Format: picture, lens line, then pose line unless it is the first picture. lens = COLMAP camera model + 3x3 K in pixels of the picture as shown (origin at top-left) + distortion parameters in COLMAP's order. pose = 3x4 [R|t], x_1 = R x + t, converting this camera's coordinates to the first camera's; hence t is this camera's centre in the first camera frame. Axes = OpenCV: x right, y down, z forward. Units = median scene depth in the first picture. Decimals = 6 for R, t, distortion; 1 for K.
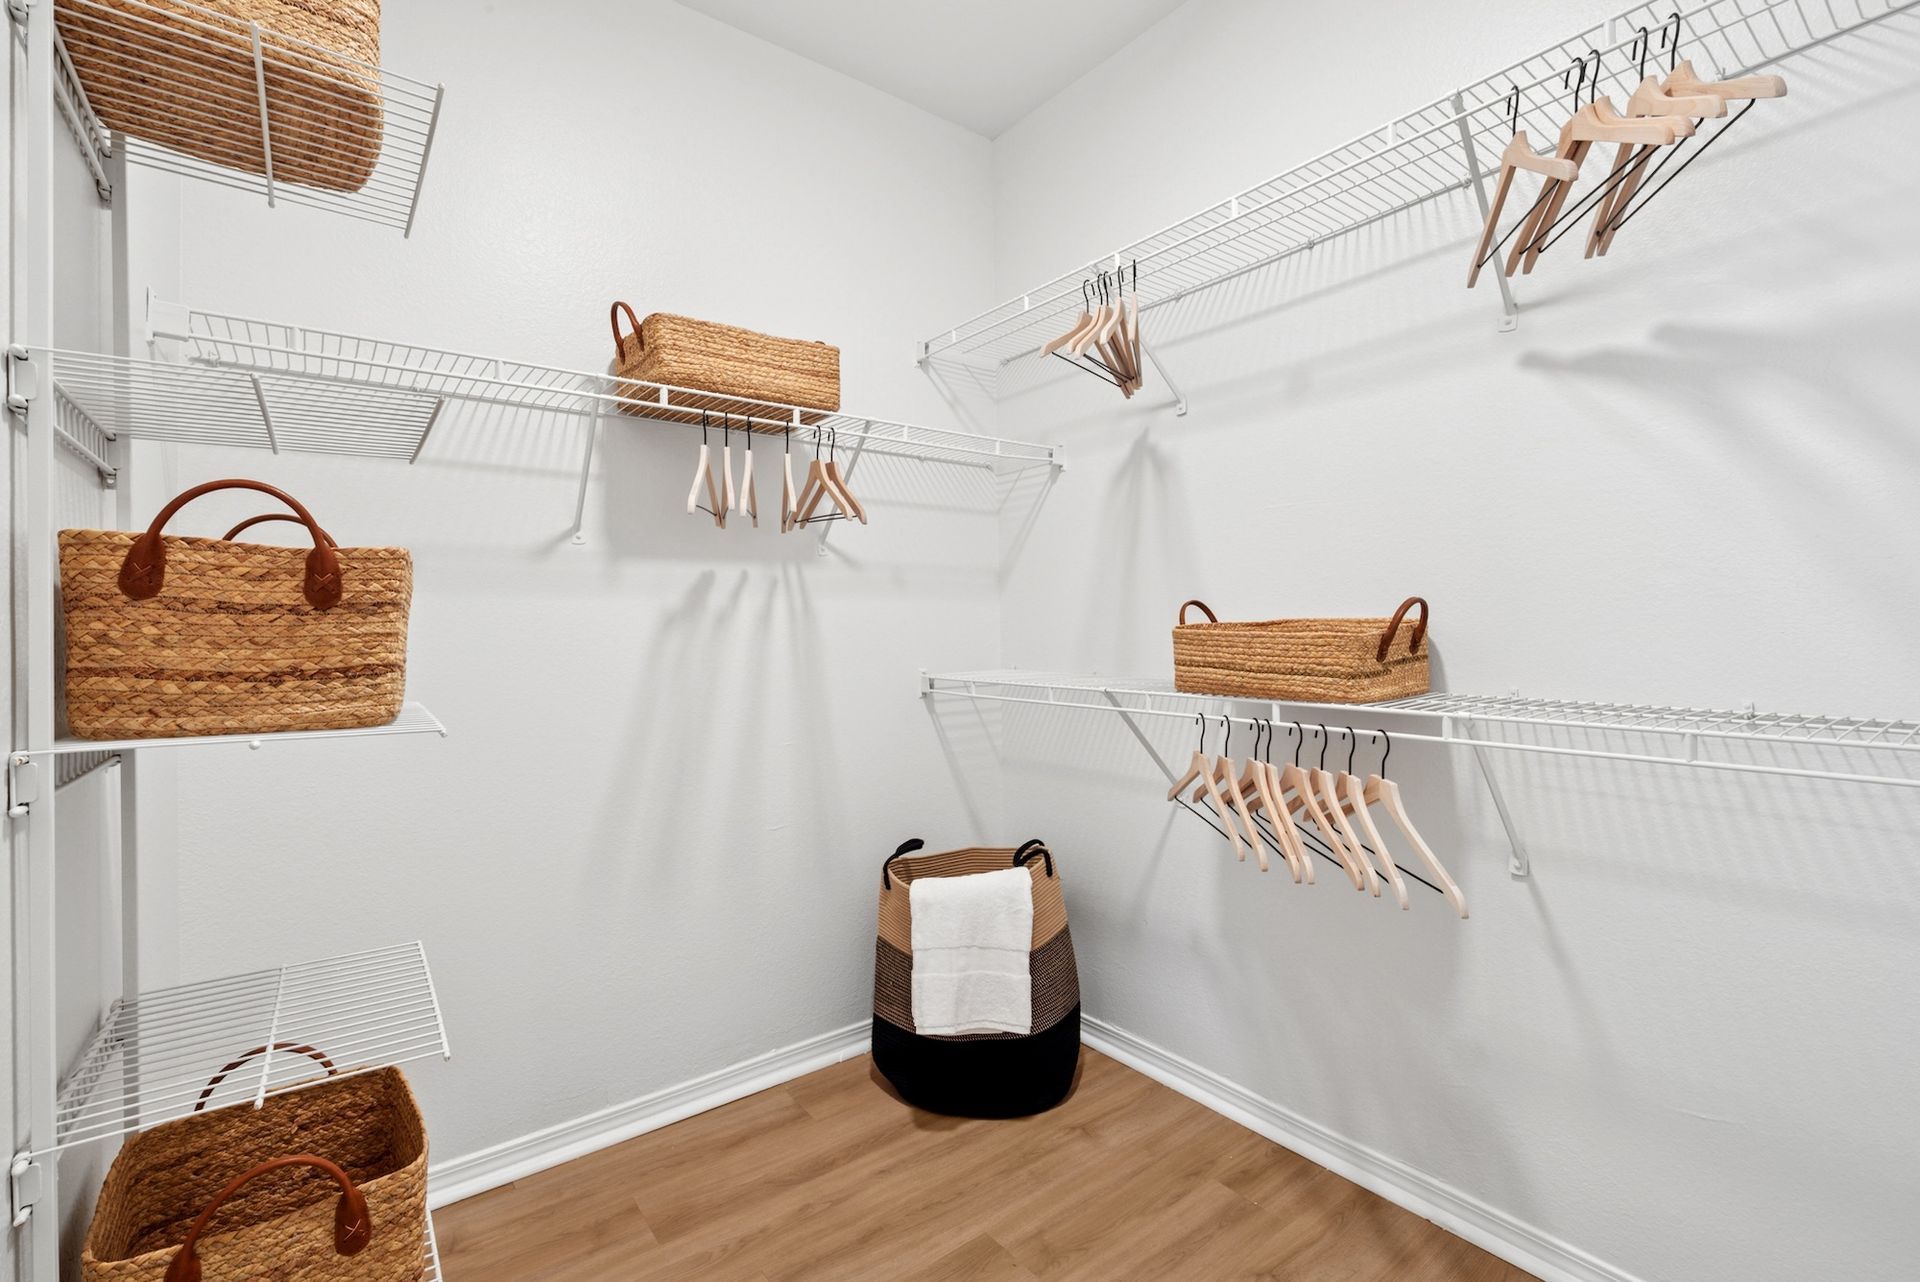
lens RADIAL K [[880.0, 0, 957.7], [0, 880.0, 617.7], [0, 0, 1]] dist [-0.003559, -0.000512]
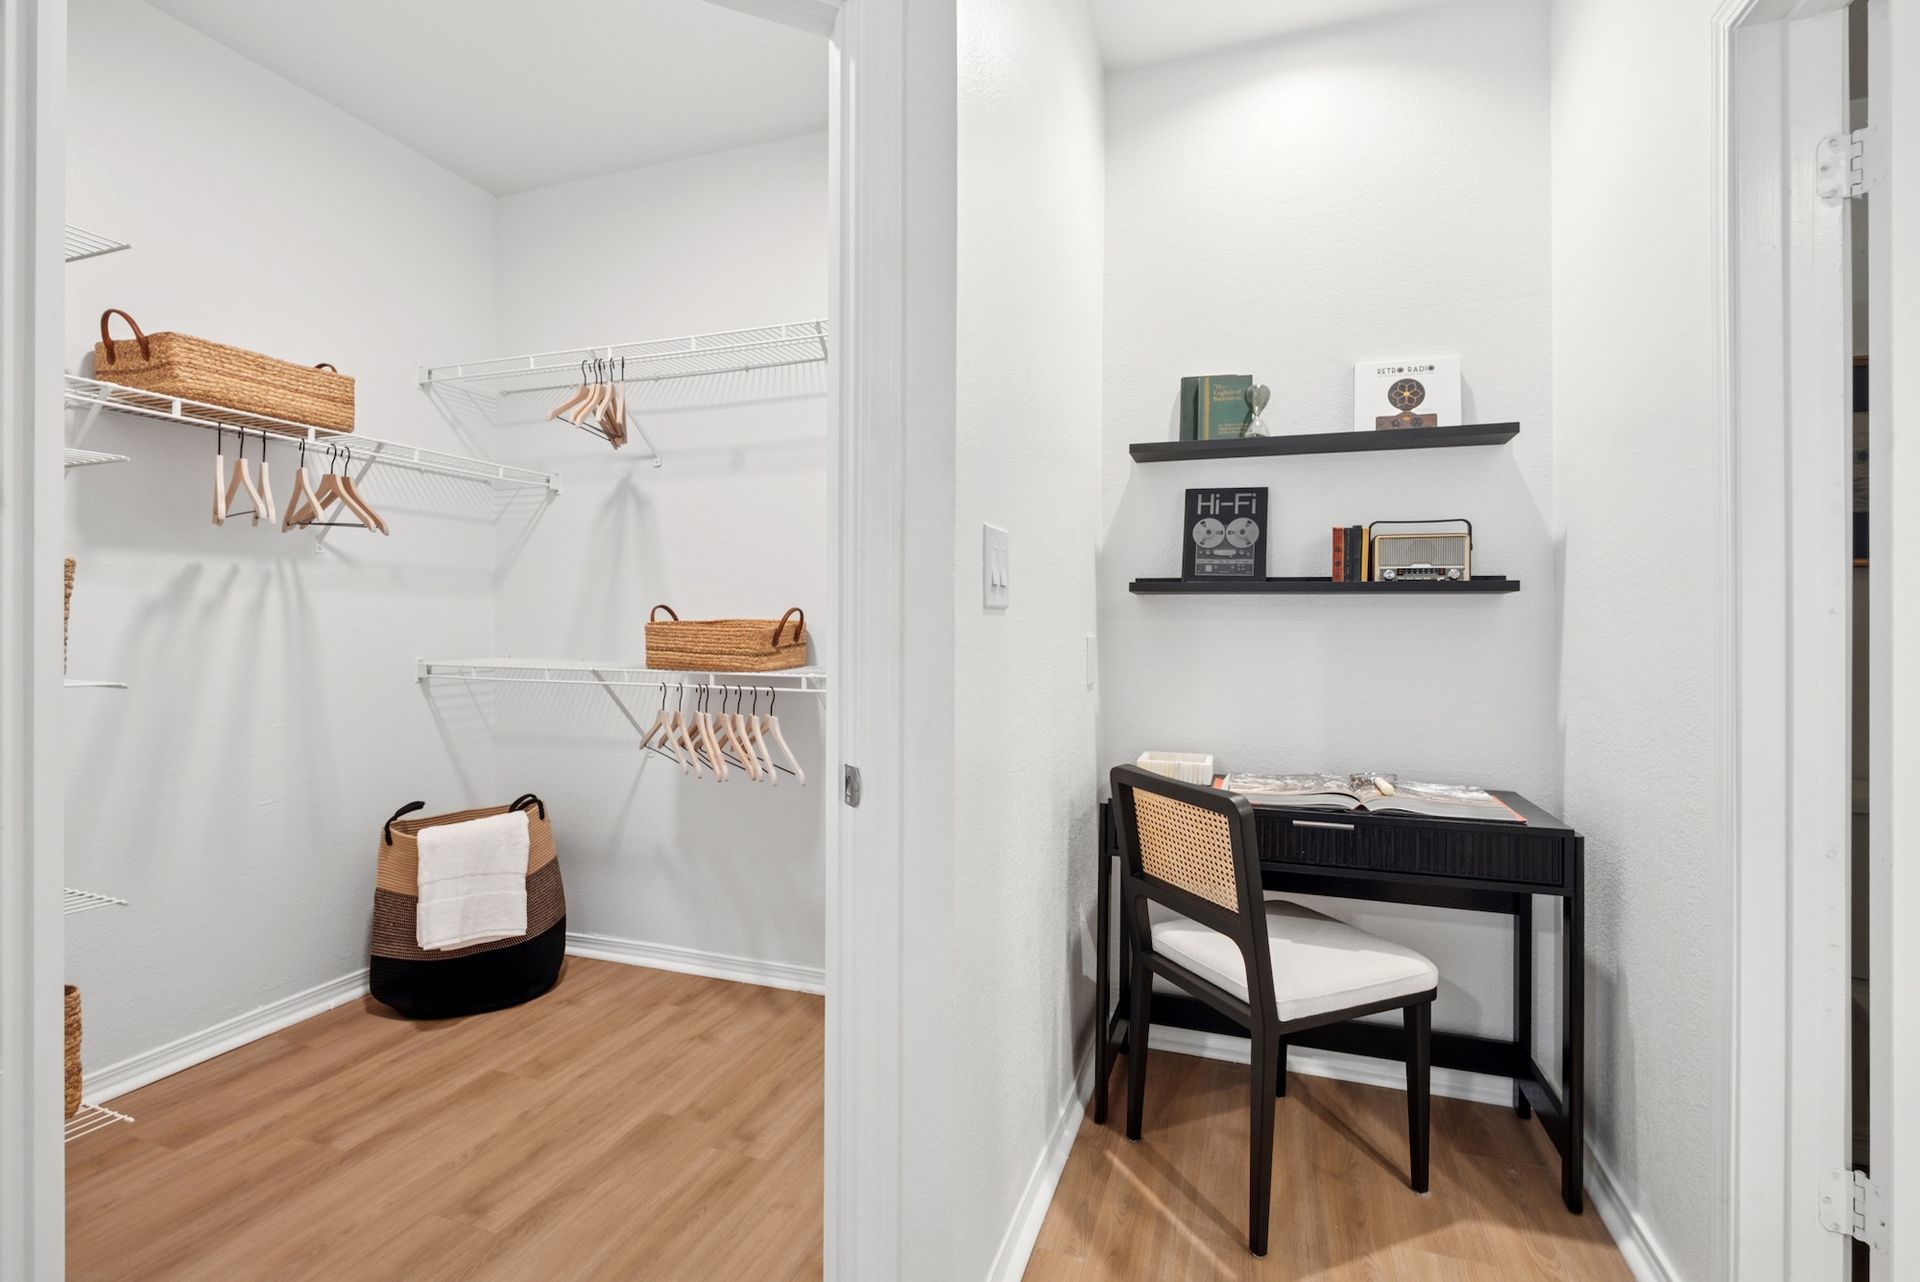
lens RADIAL K [[880.0, 0, 957.7], [0, 880.0, 617.7], [0, 0, 1]] dist [-0.003559, -0.000512]
pose [[0.843097, 0.019681, 0.537402, -0.085957], [-0.020829, 0.999775, -0.003938, -0.003224], [-0.537359, -0.007874, 0.843317, -0.431423]]
